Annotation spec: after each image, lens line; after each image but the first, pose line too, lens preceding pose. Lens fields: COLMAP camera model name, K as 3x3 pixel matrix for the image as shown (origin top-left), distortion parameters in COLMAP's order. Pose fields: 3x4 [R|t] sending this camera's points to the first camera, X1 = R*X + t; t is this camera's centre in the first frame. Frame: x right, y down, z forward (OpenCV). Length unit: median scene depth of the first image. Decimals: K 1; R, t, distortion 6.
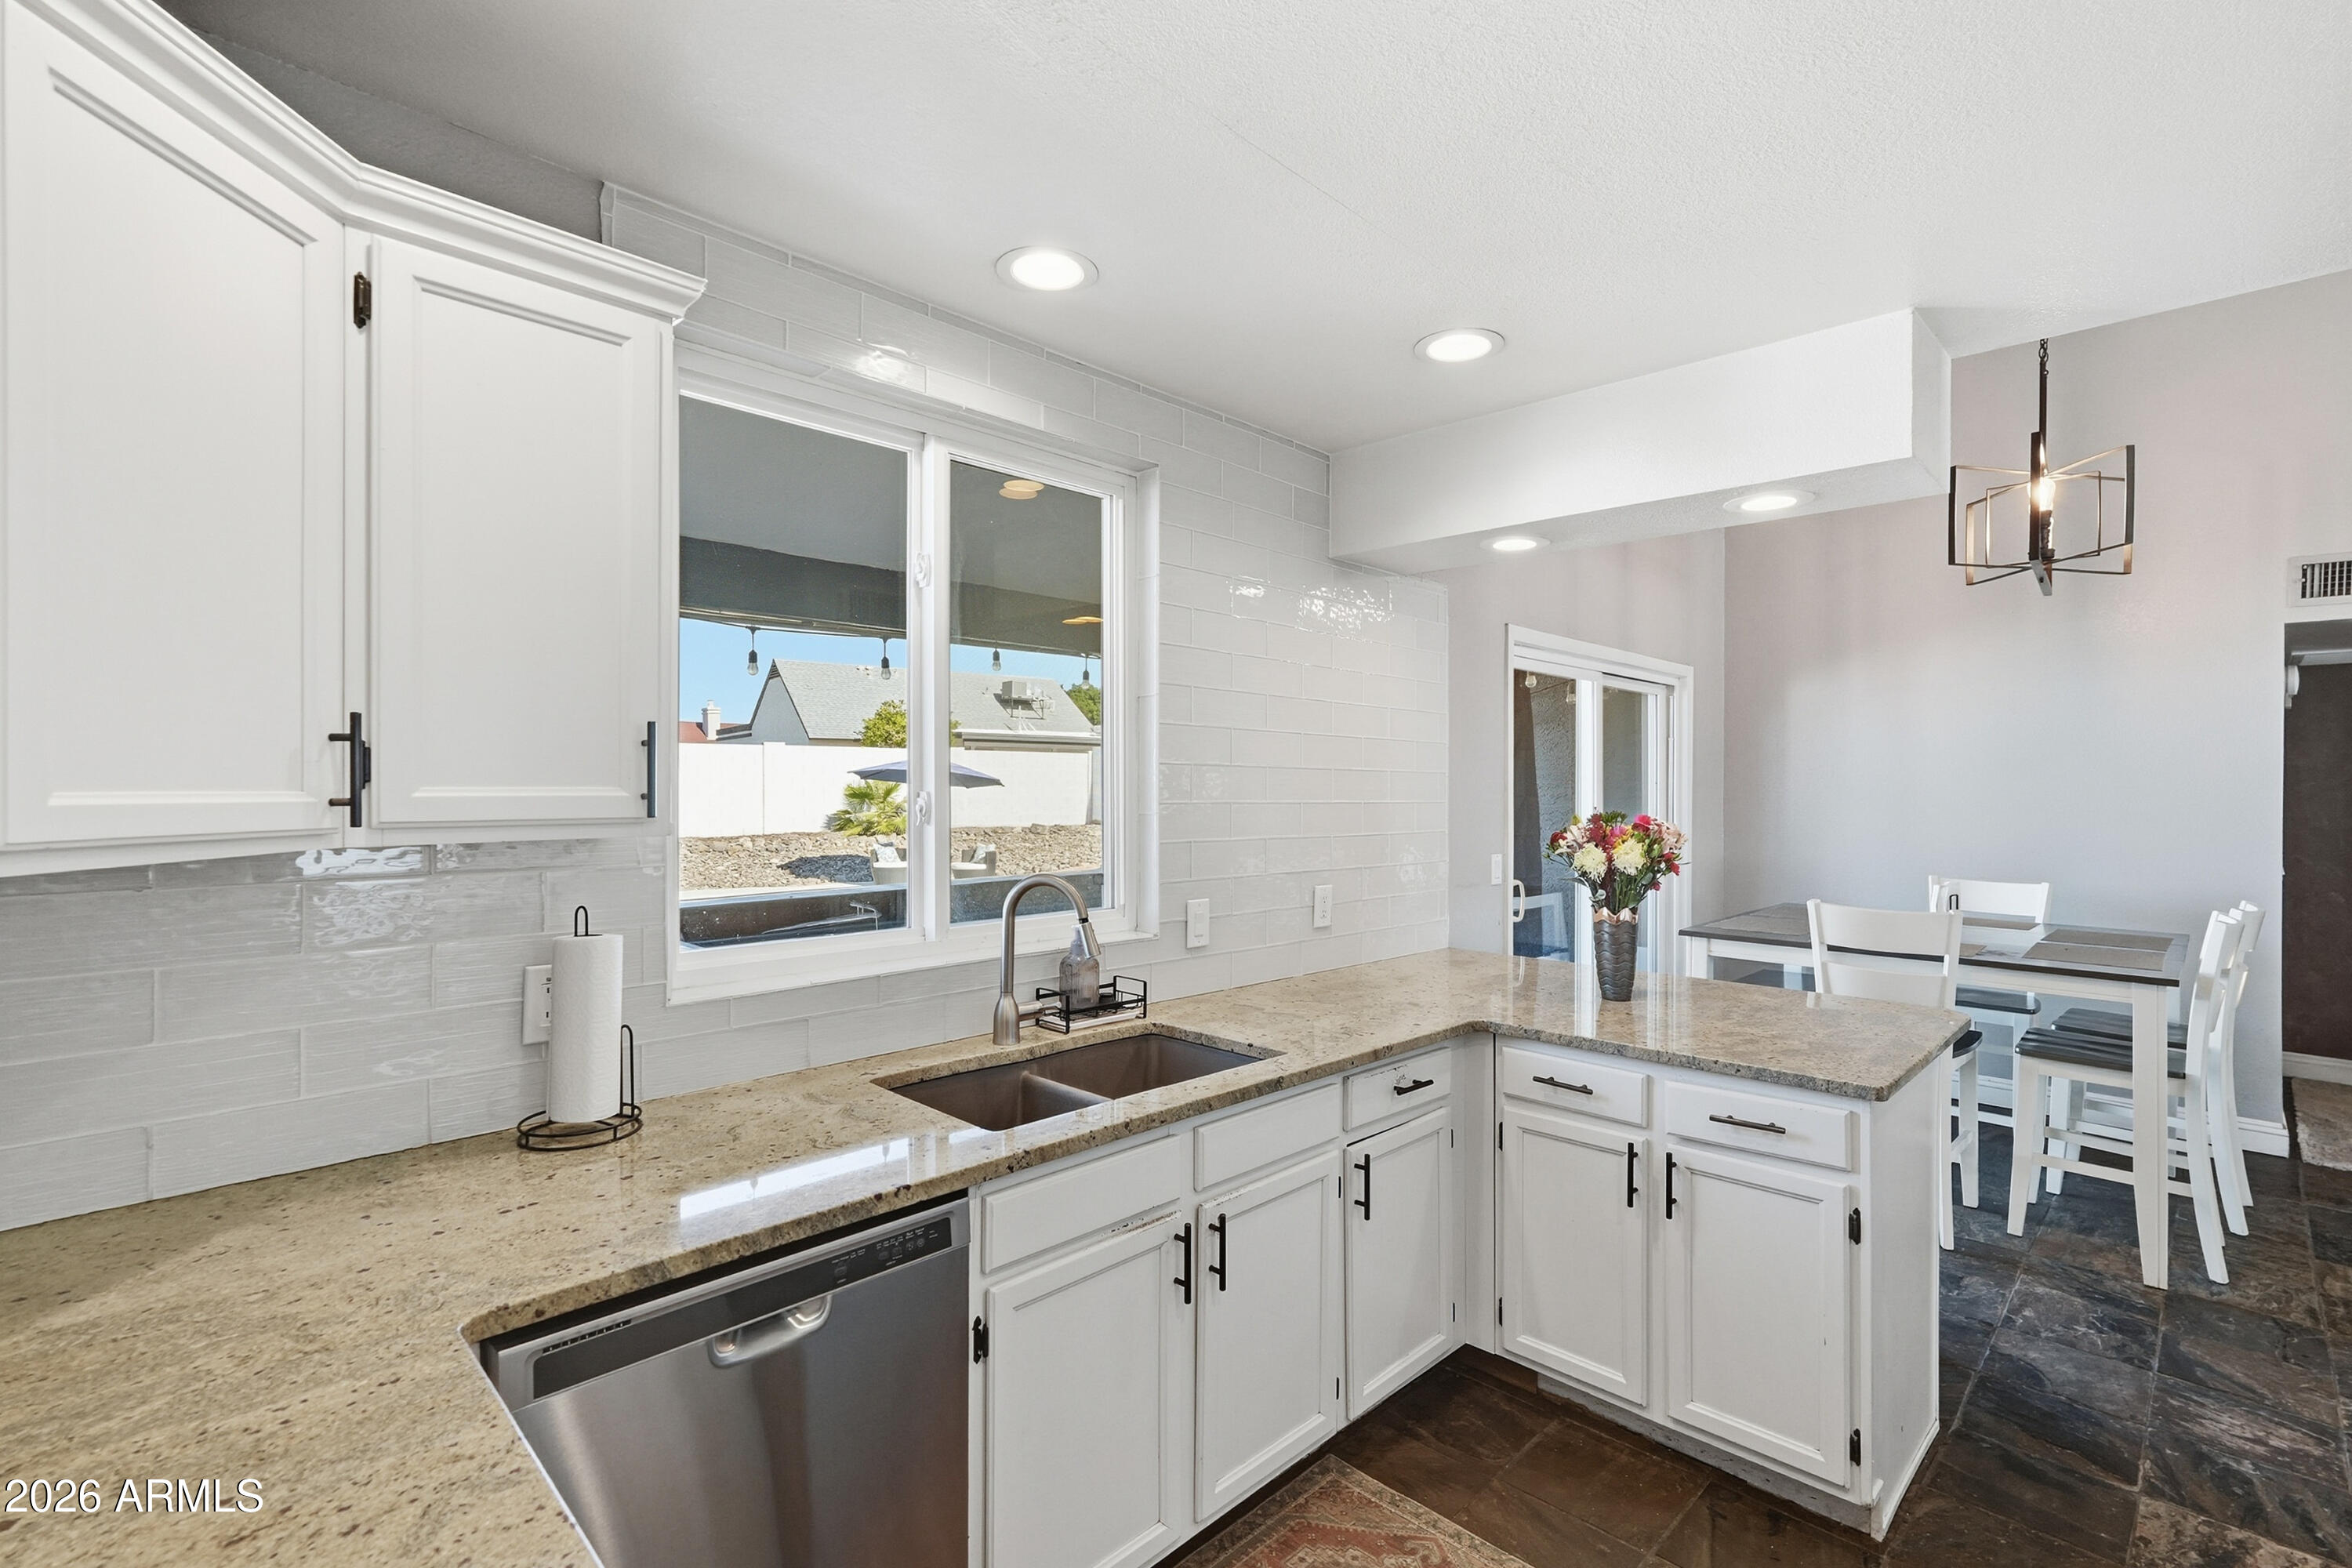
lens RADIAL K [[1070.0, 0, 1171.8], [0, 1070.0, 783.4], [0, 0, 1]] dist [-0.000251, 0.004224]
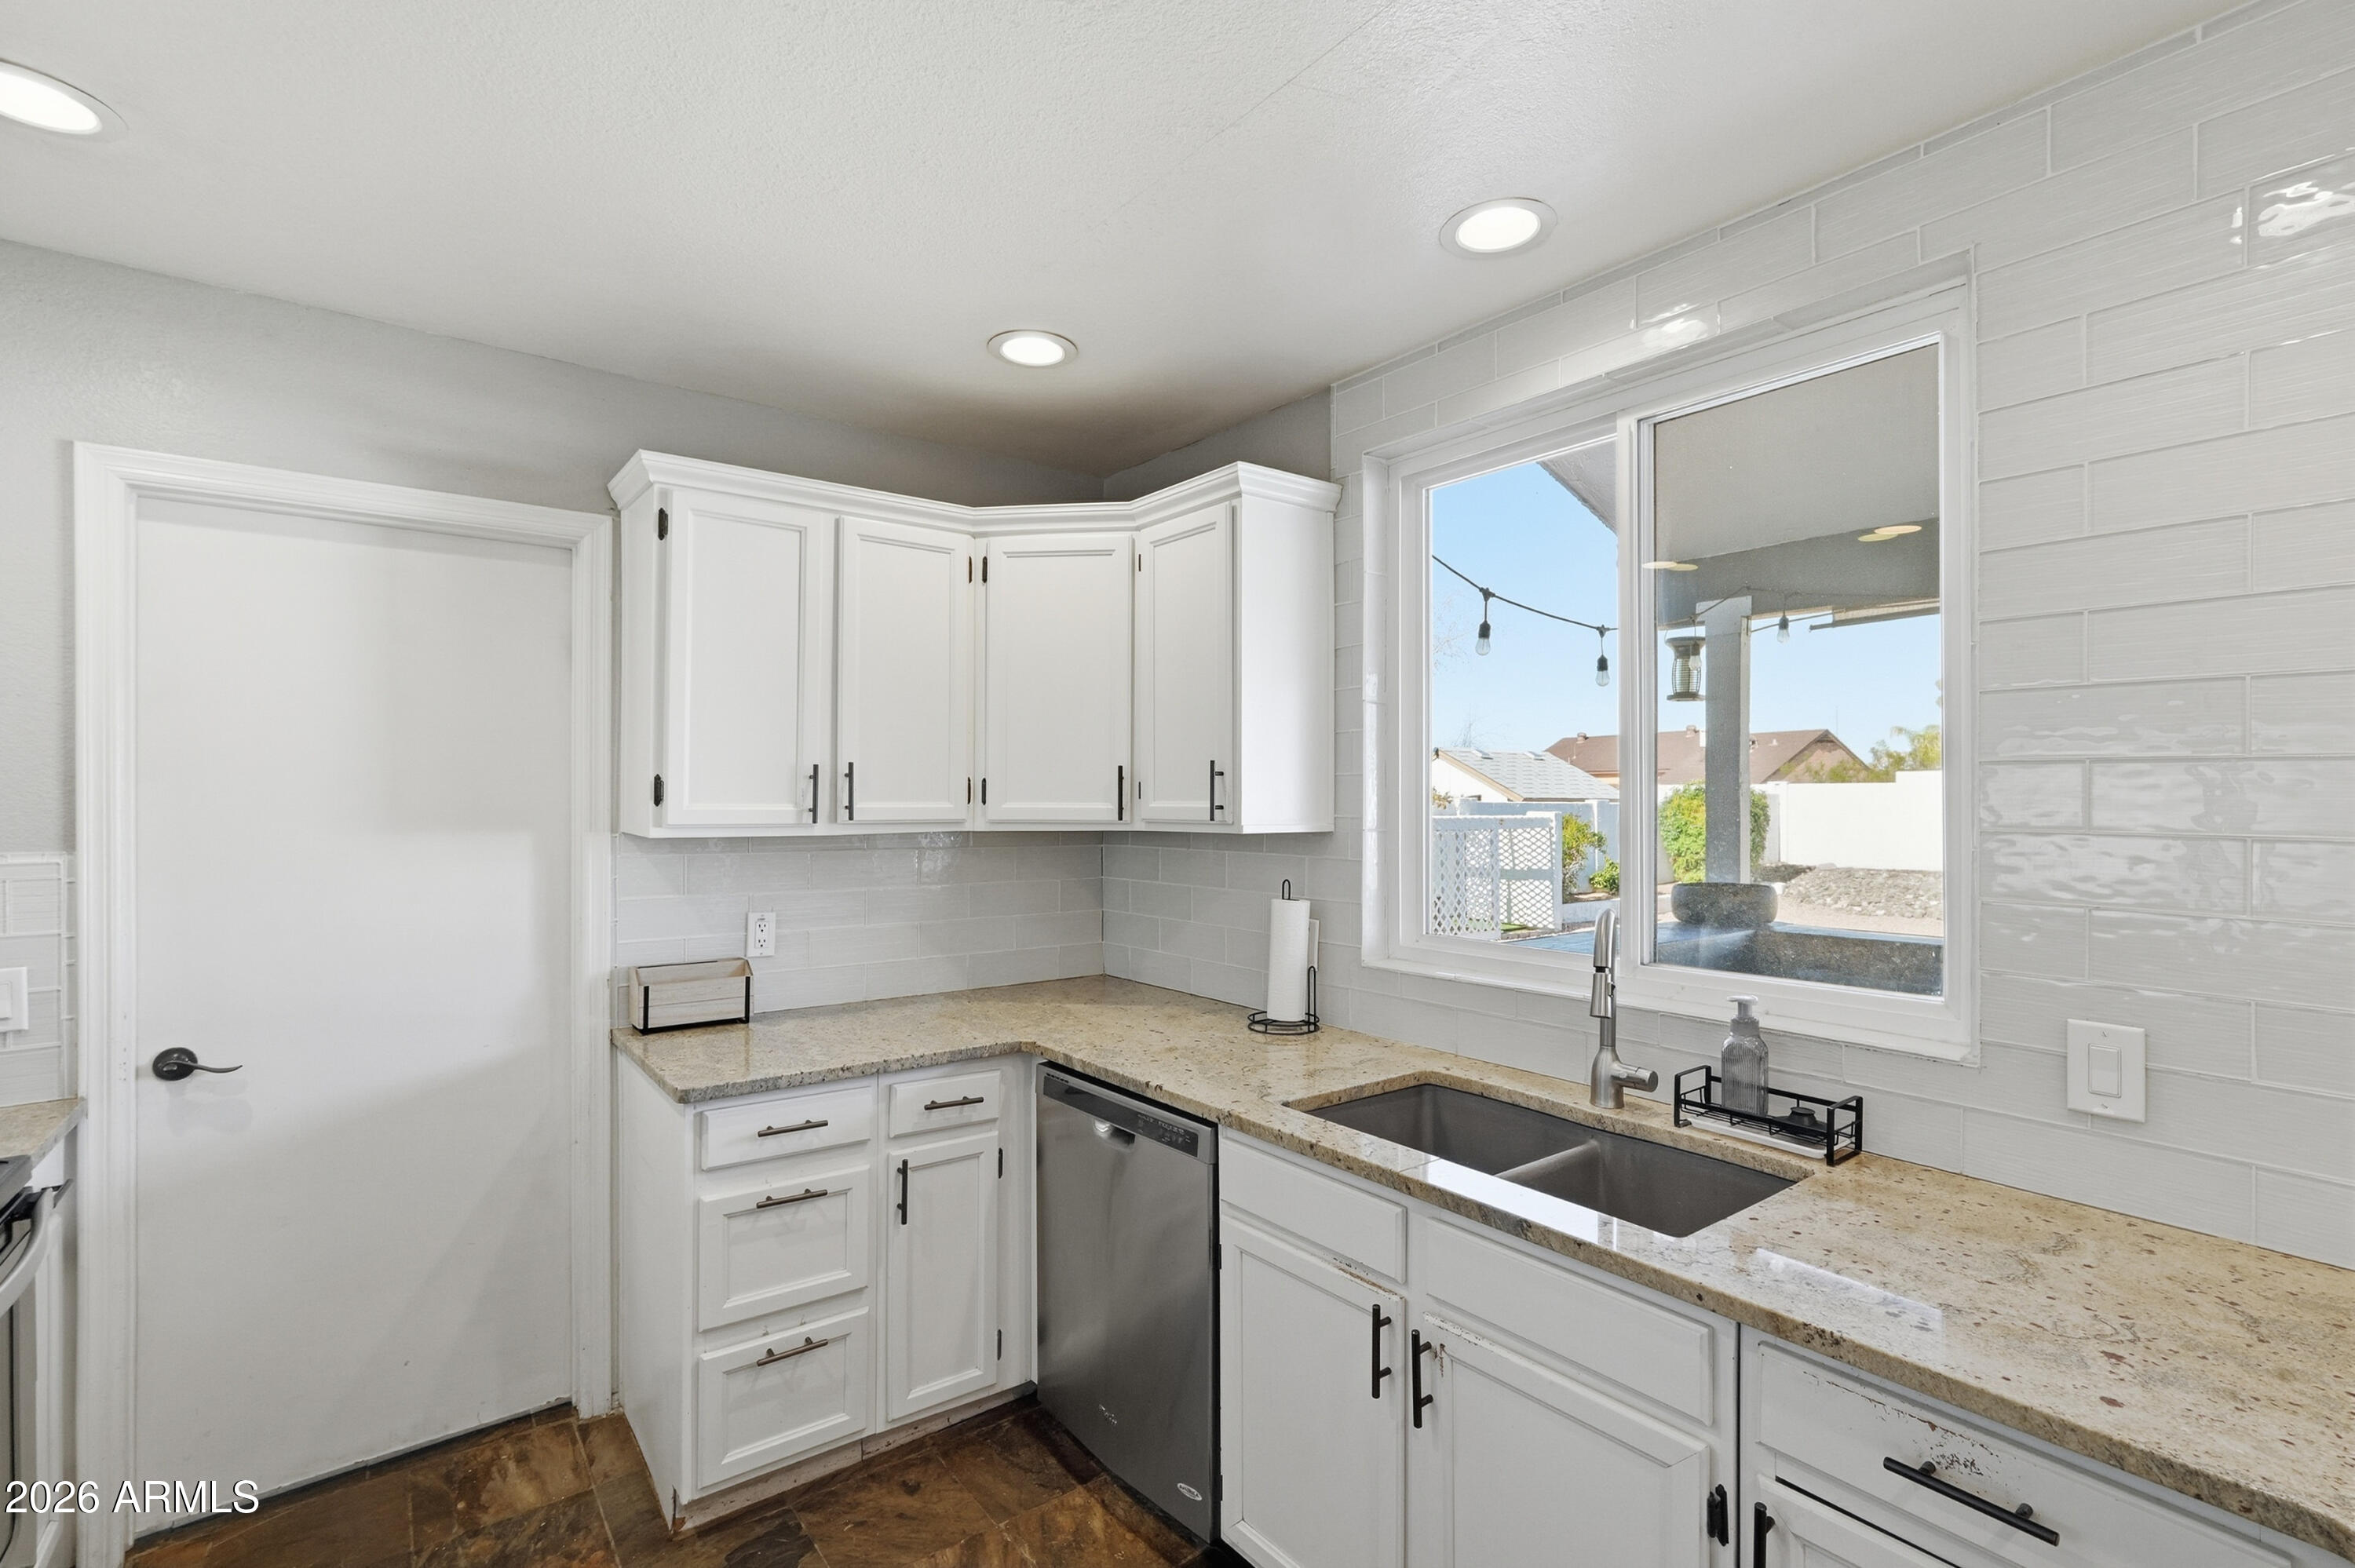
lens RADIAL K [[1071.2, 0, 1193.8], [0, 1071.2, 790.0], [0, 0, 1]] dist [-0.000251, 0.004224]
pose [[-0.118553, -0.013006, -0.992863, 0.744277], [-0.001204, 0.999915, -0.012955, 0.004859], [0.992947, -0.000341, -0.118559, 0.792299]]
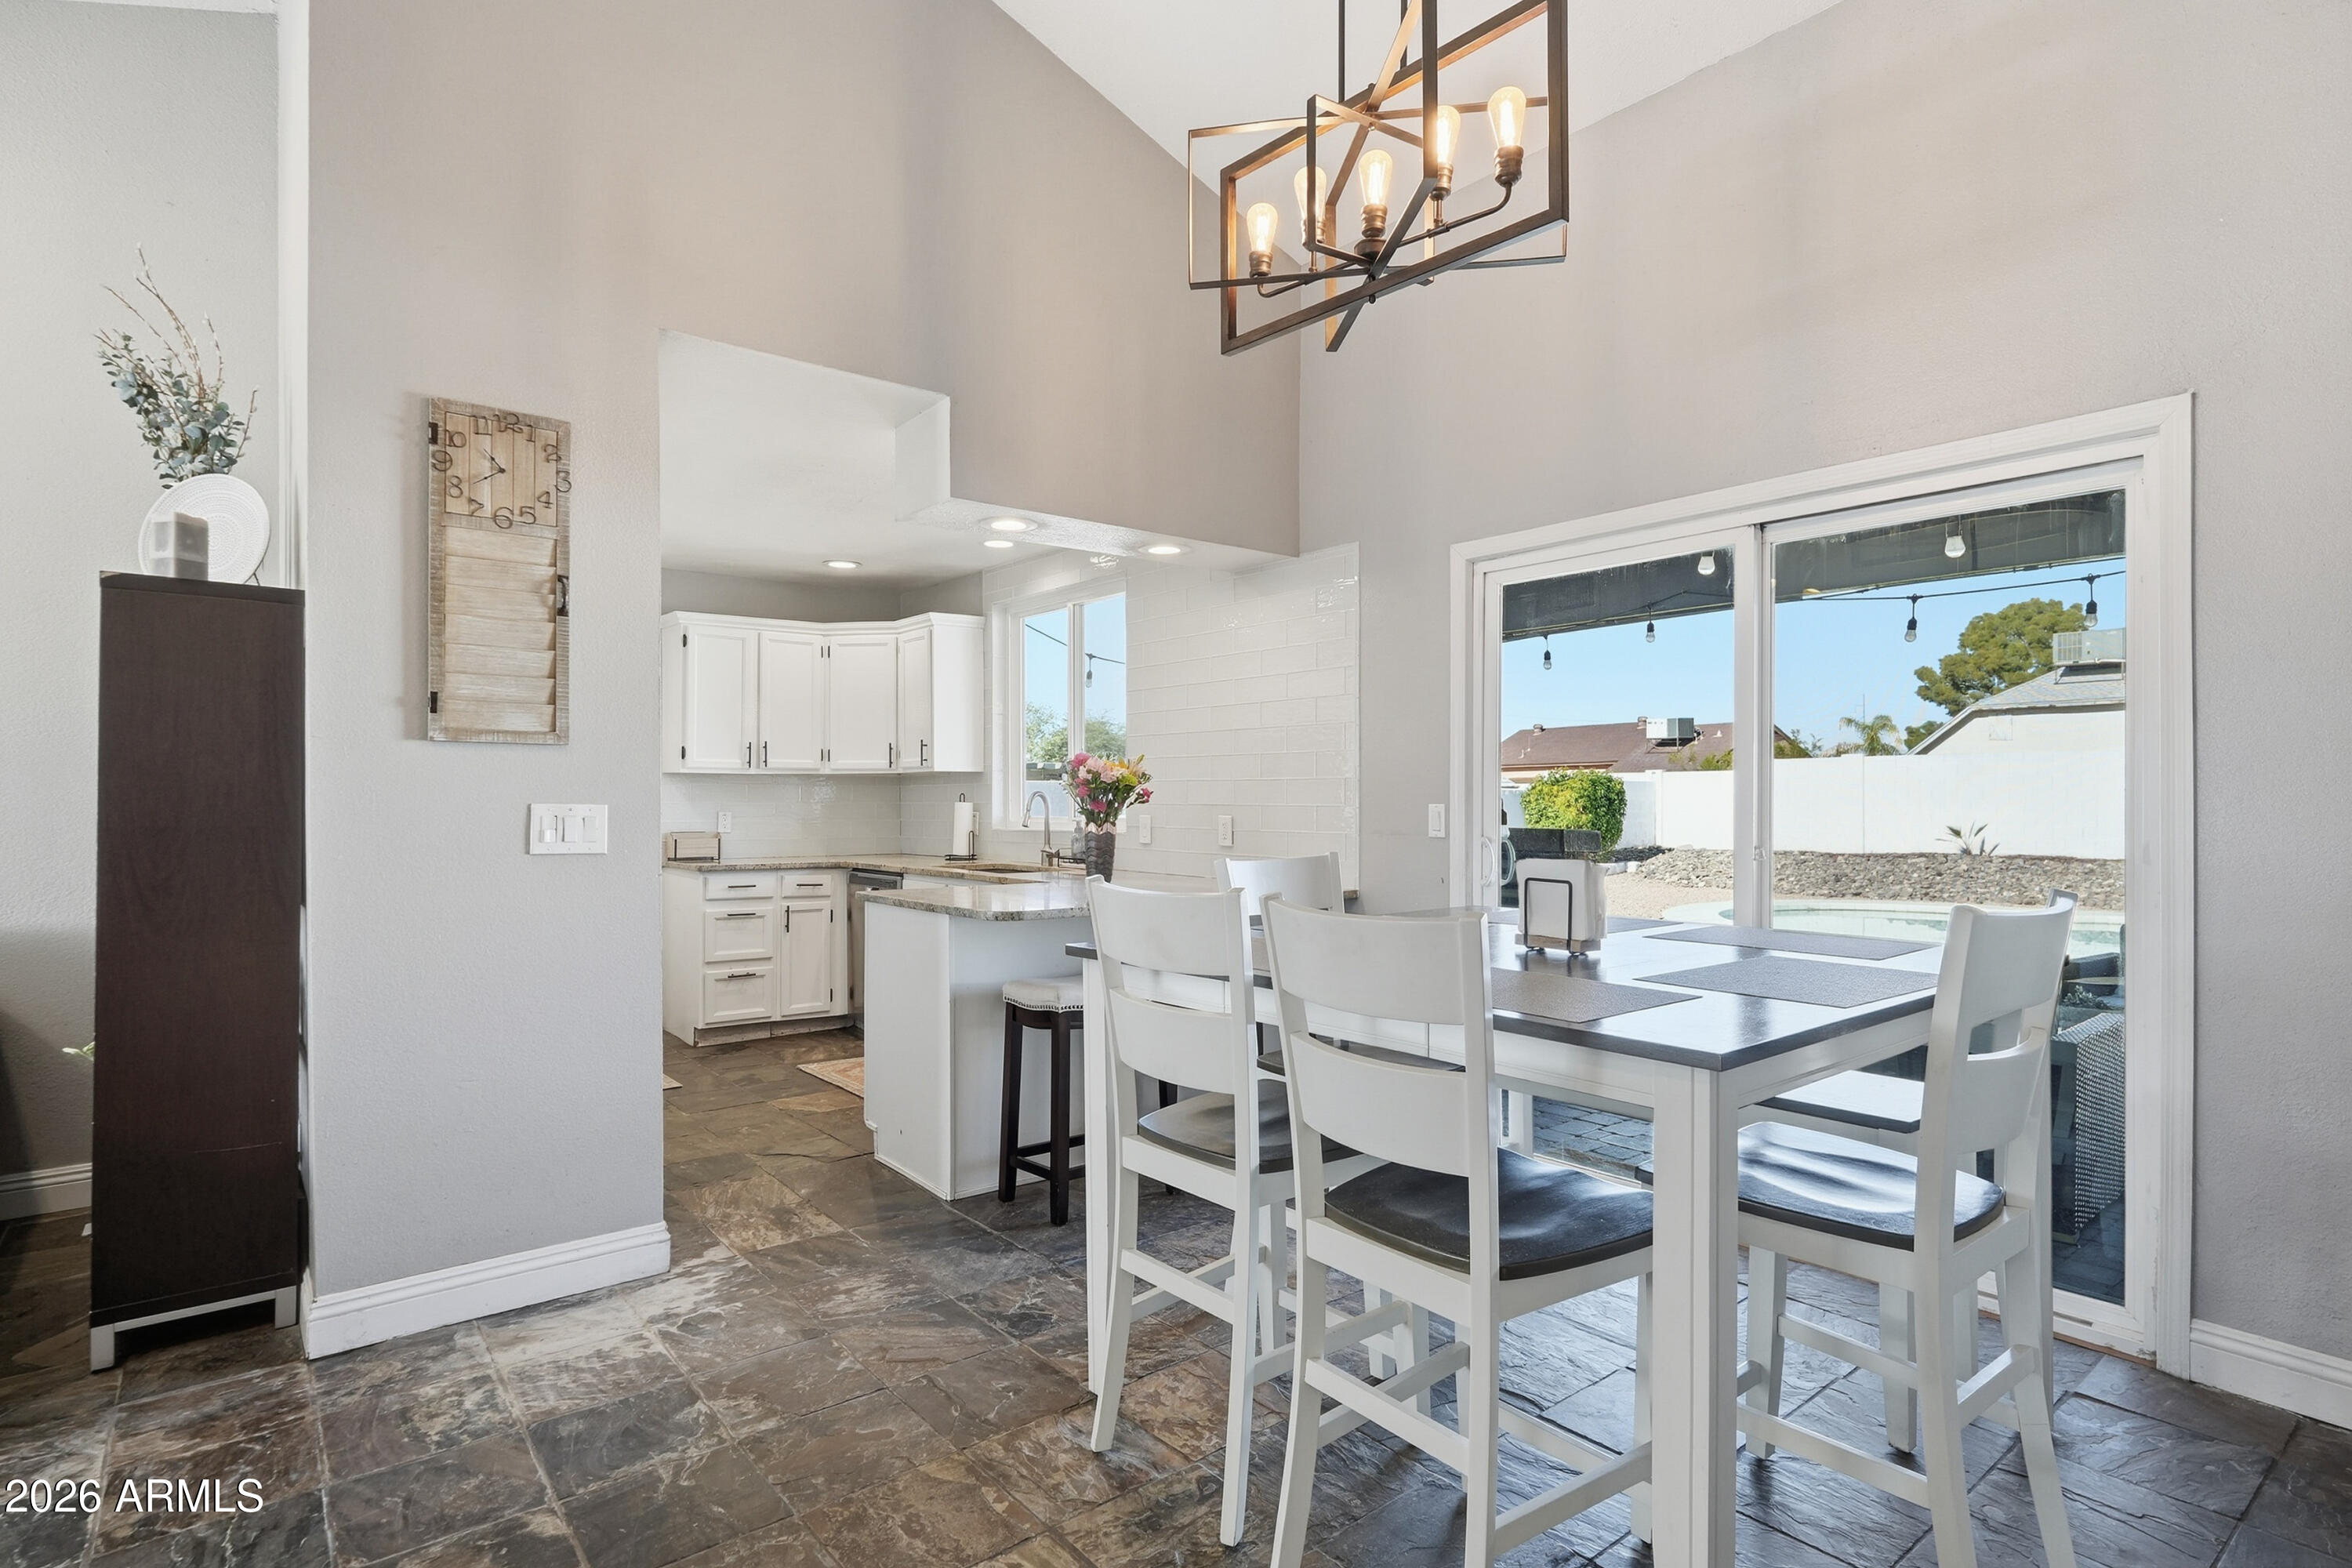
lens RADIAL K [[1173.2, 0, 1173.1], [0, 1173.2, 794.9], [0, 0, 1]] dist [0.014345, -0.000713]
pose [[-0.110065, -0.006477, -0.993903, 2.341103], [0.001386, 0.999977, -0.006670, 0.109709], [0.993923, -0.002111, -0.110053, 1.572159]]
